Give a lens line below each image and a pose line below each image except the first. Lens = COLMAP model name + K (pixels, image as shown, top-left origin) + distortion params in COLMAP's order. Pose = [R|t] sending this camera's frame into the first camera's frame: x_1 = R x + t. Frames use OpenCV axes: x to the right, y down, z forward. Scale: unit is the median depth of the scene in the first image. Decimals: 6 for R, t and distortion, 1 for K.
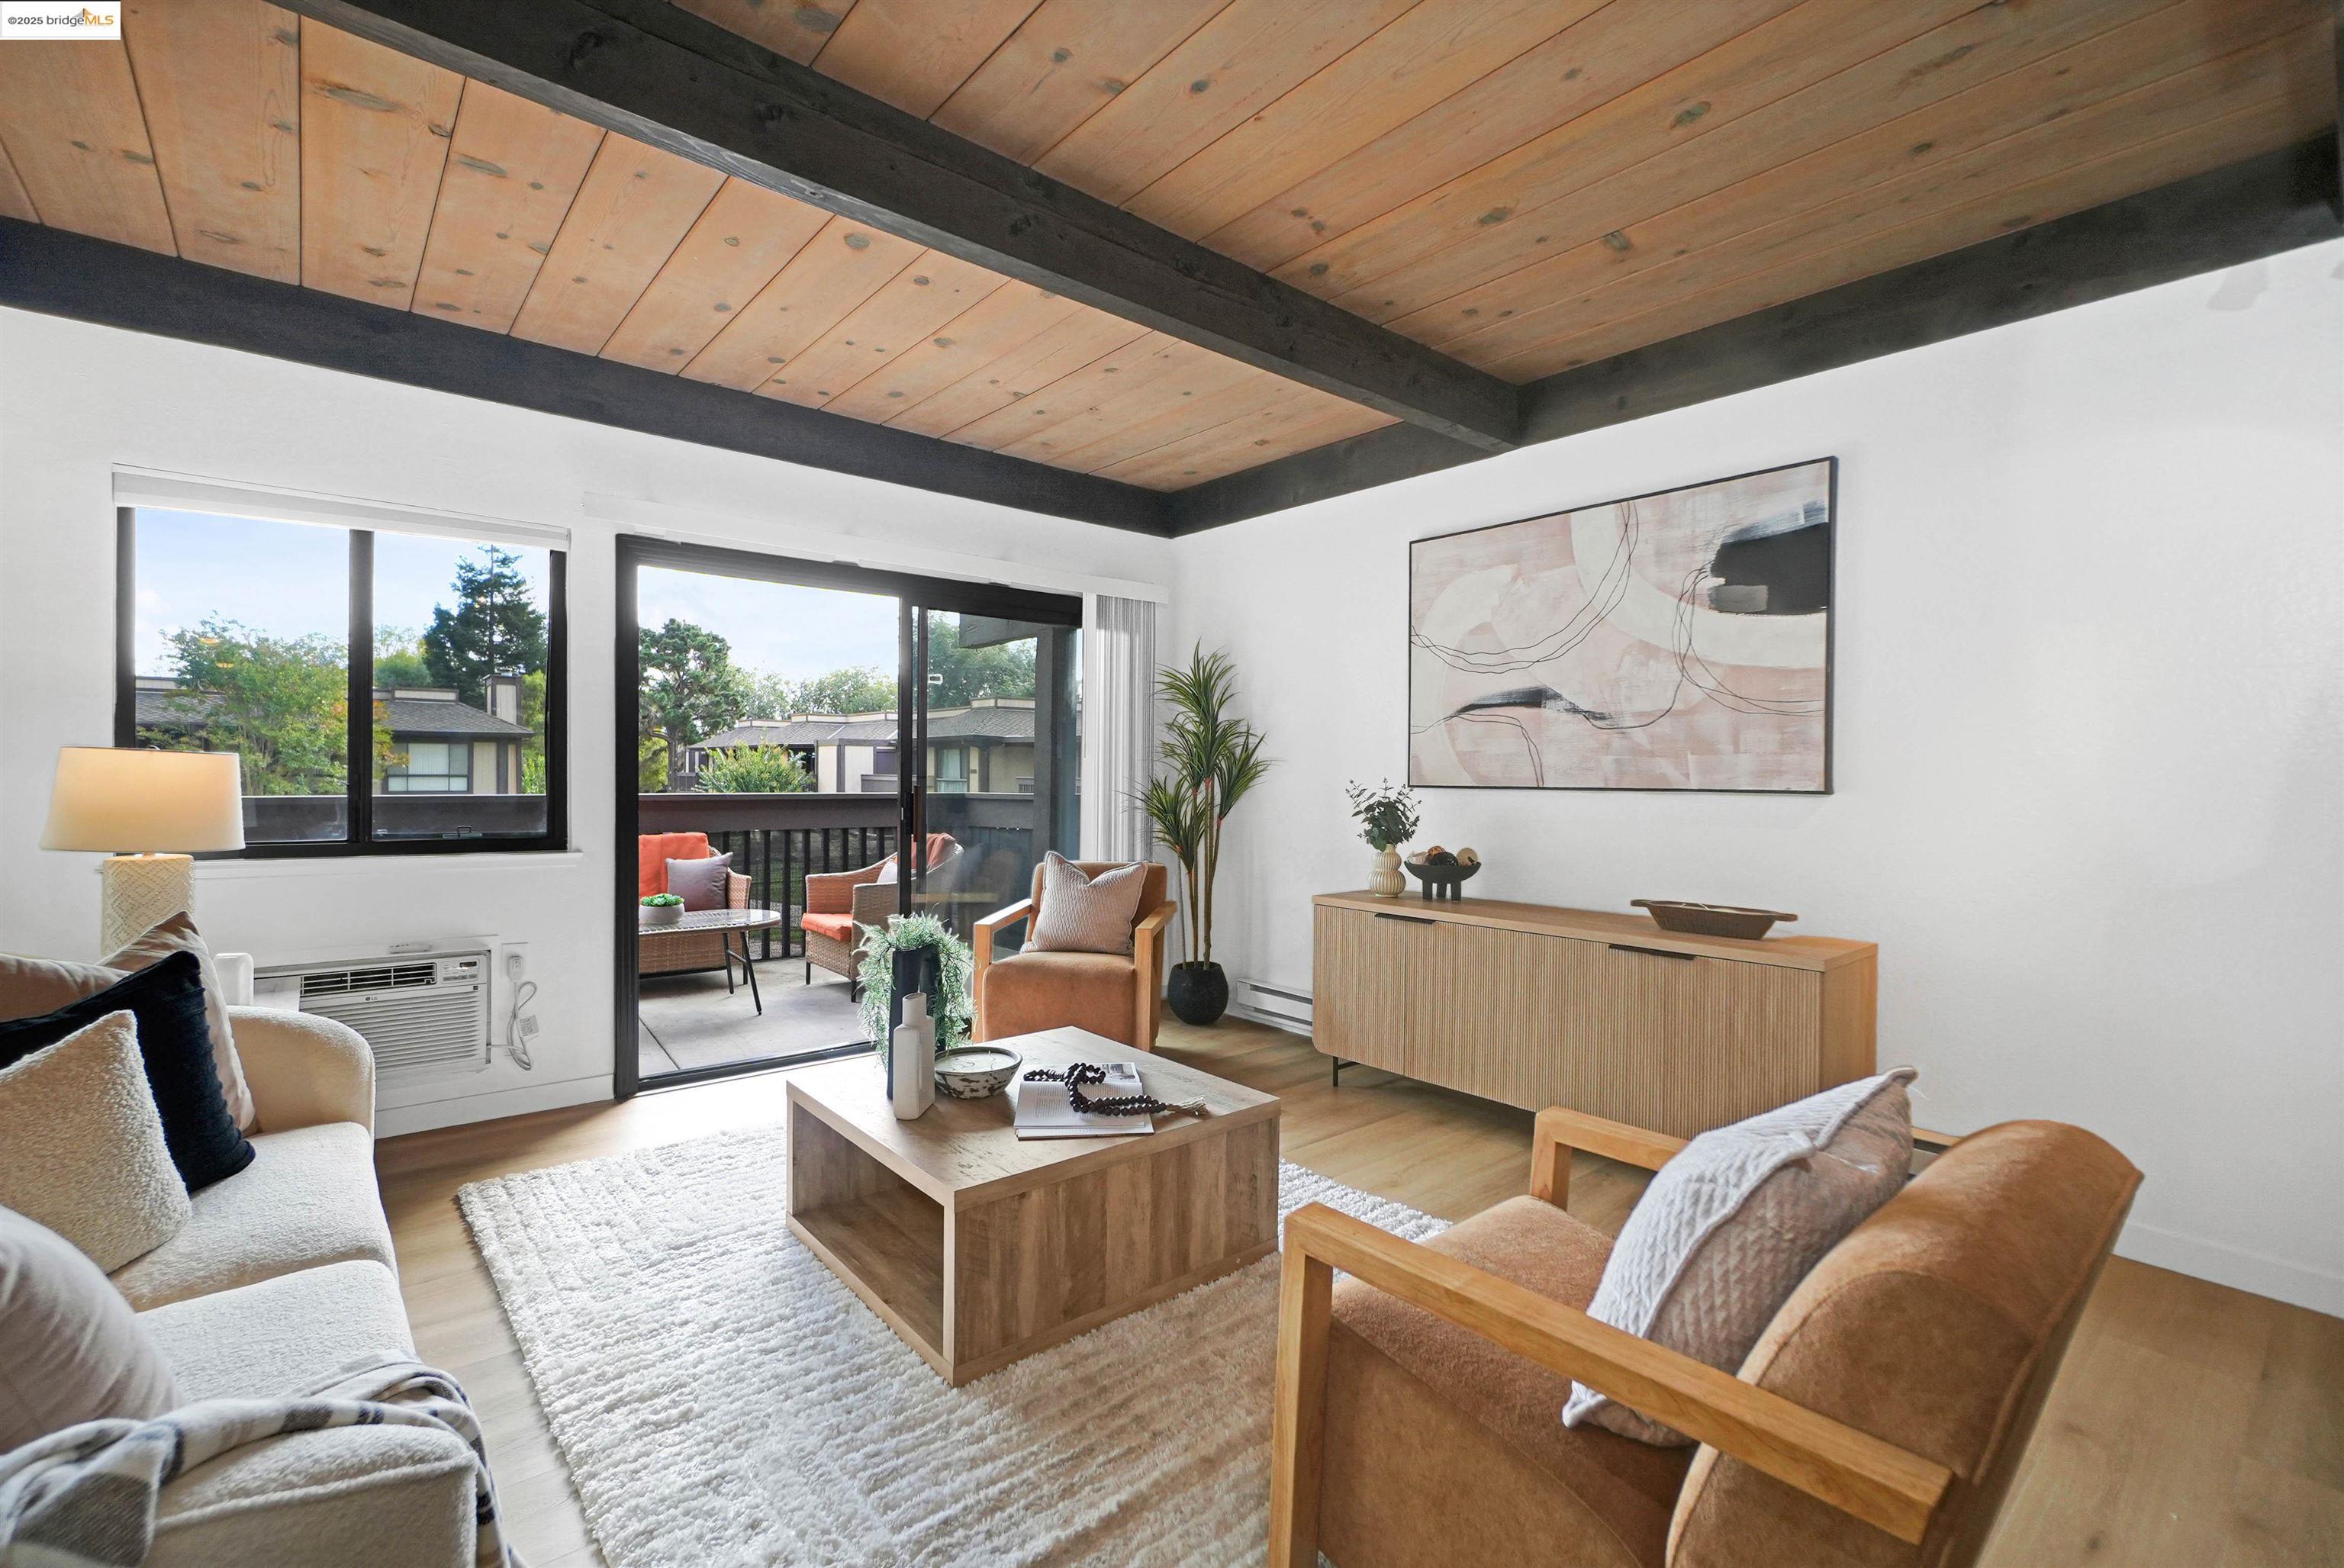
lens RADIAL K [[1039.3, 0, 1147.9], [0, 1039.3, 780.4], [0, 0, 1]] dist [-0.003223, 0.000152]
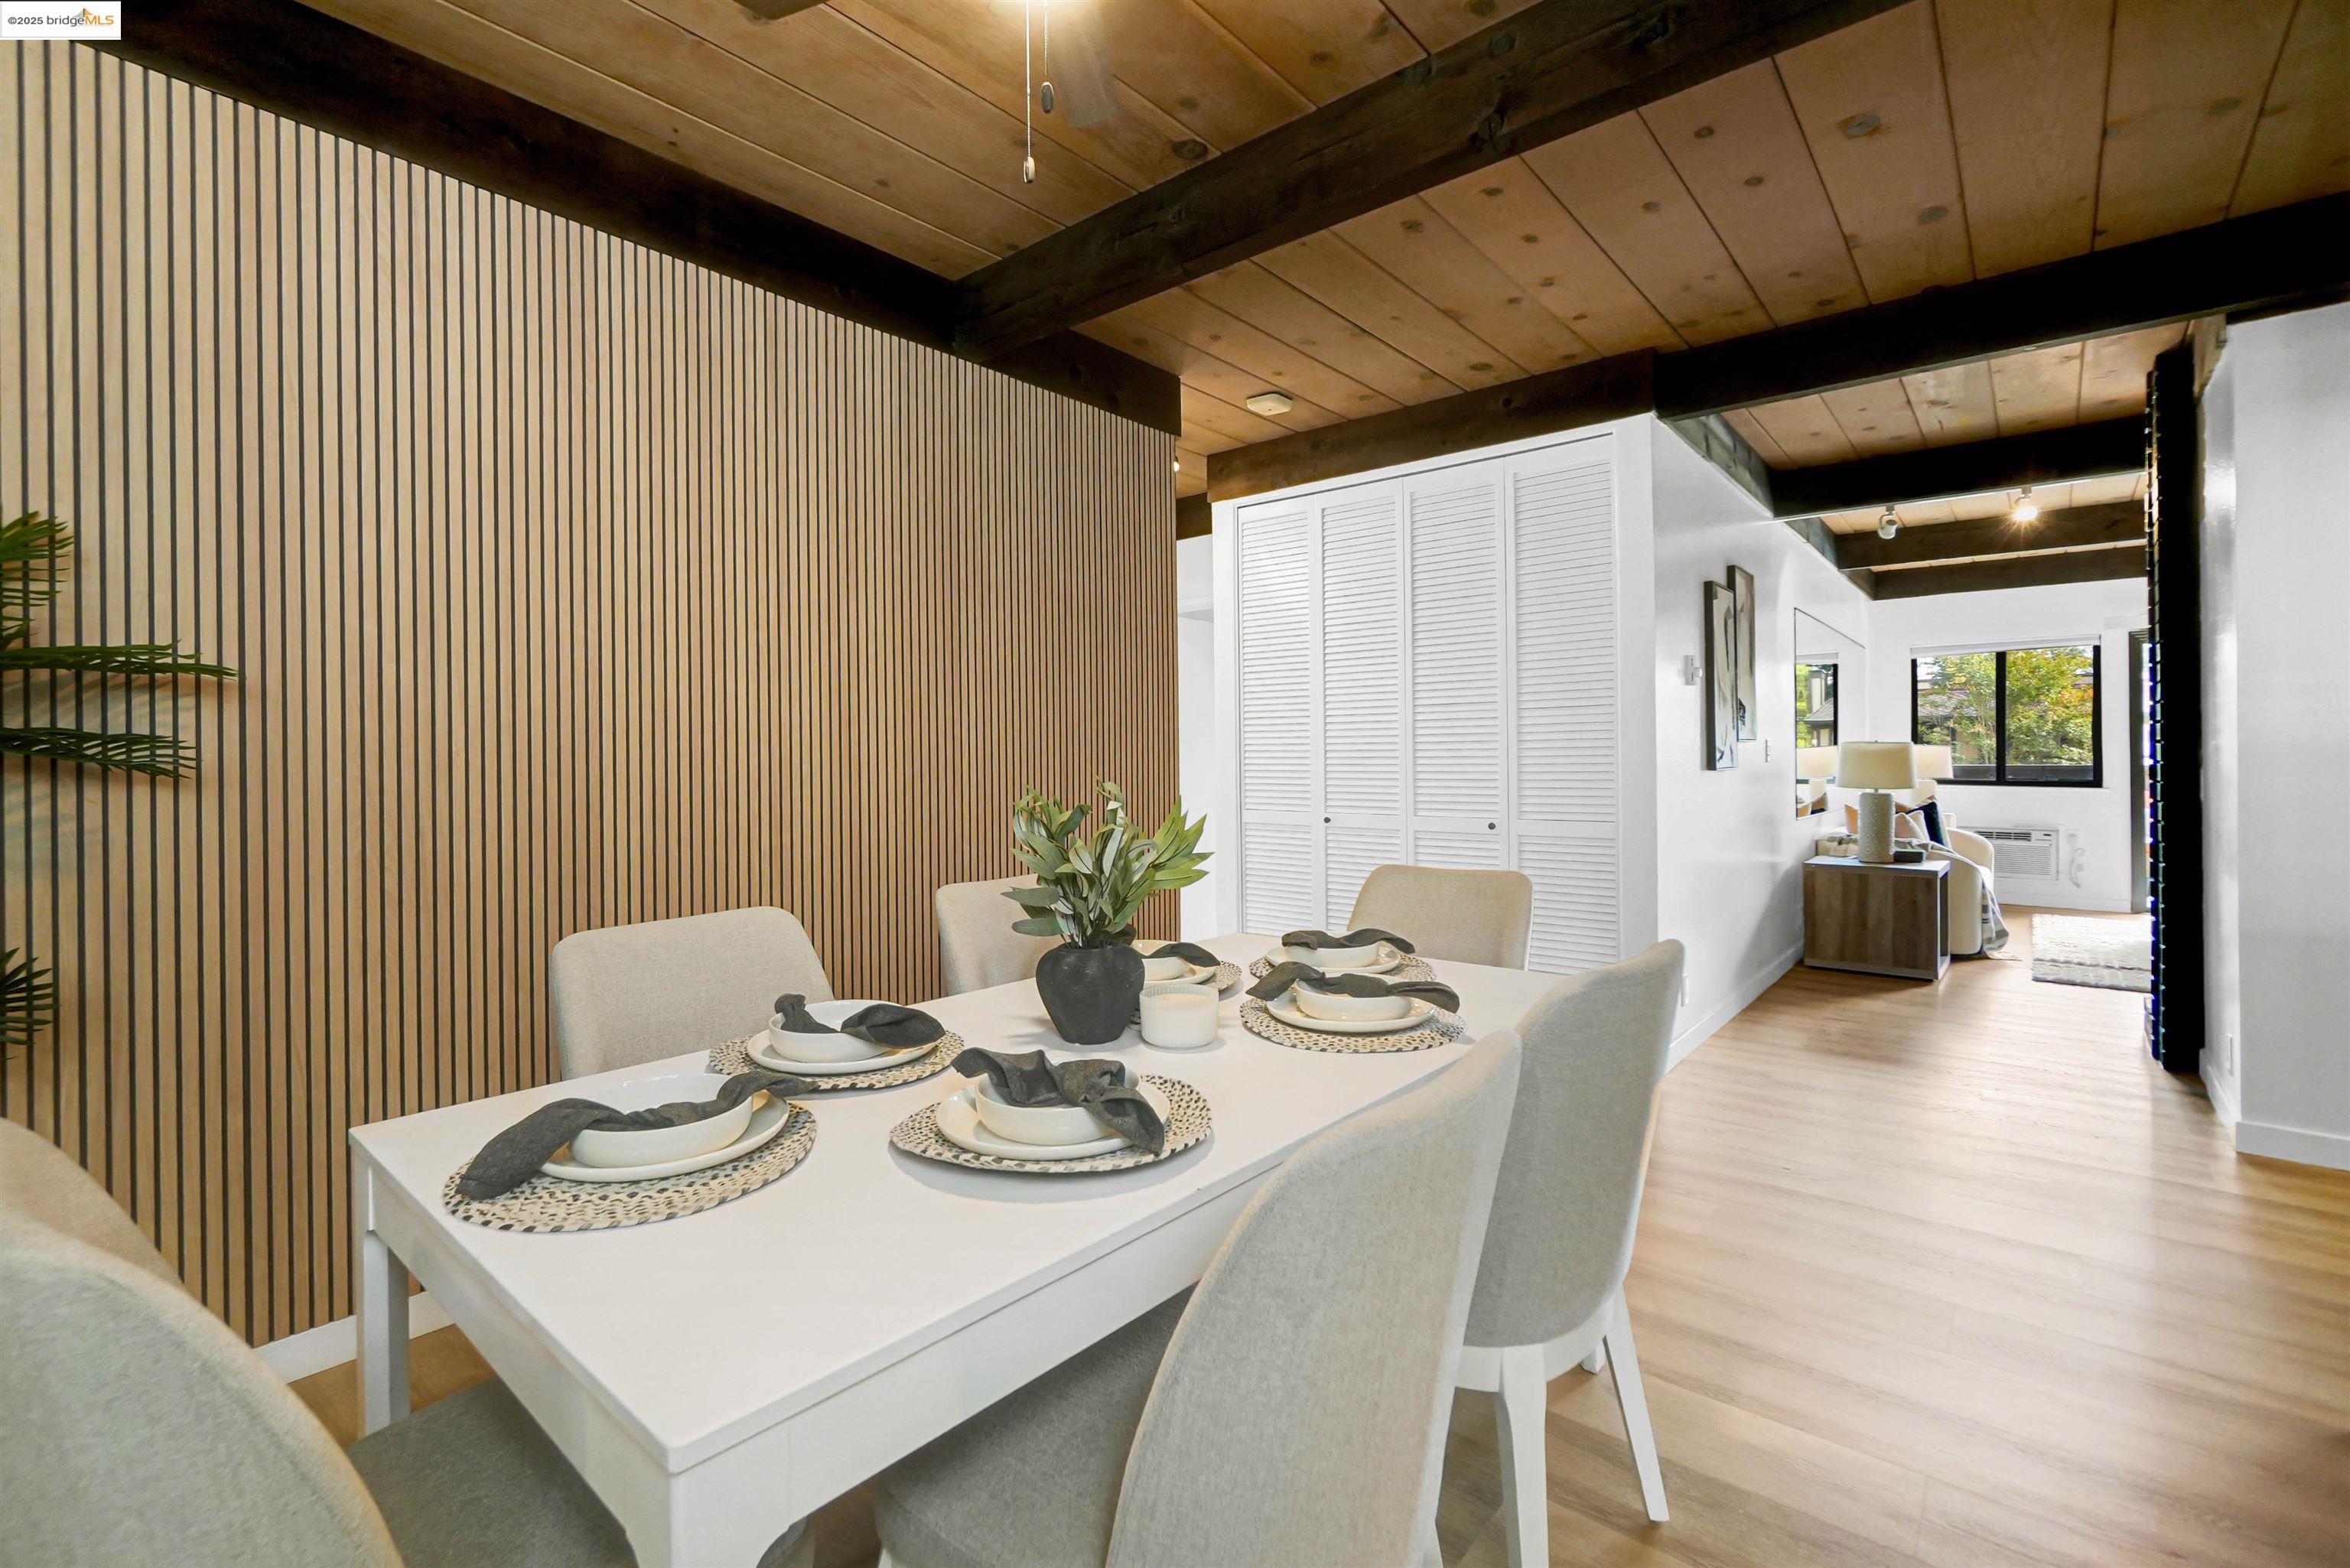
lens RADIAL K [[1038.5, 0, 1158.2], [0, 1038.5, 774.2], [0, 0, 1]] dist [0.002271, 0.000693]
pose [[0.178467, 0.008880, -0.983906, 1.194313], [0.001572, 0.999955, 0.009310, 0.017521], [0.983945, -0.003208, 0.178446, -1.278375]]
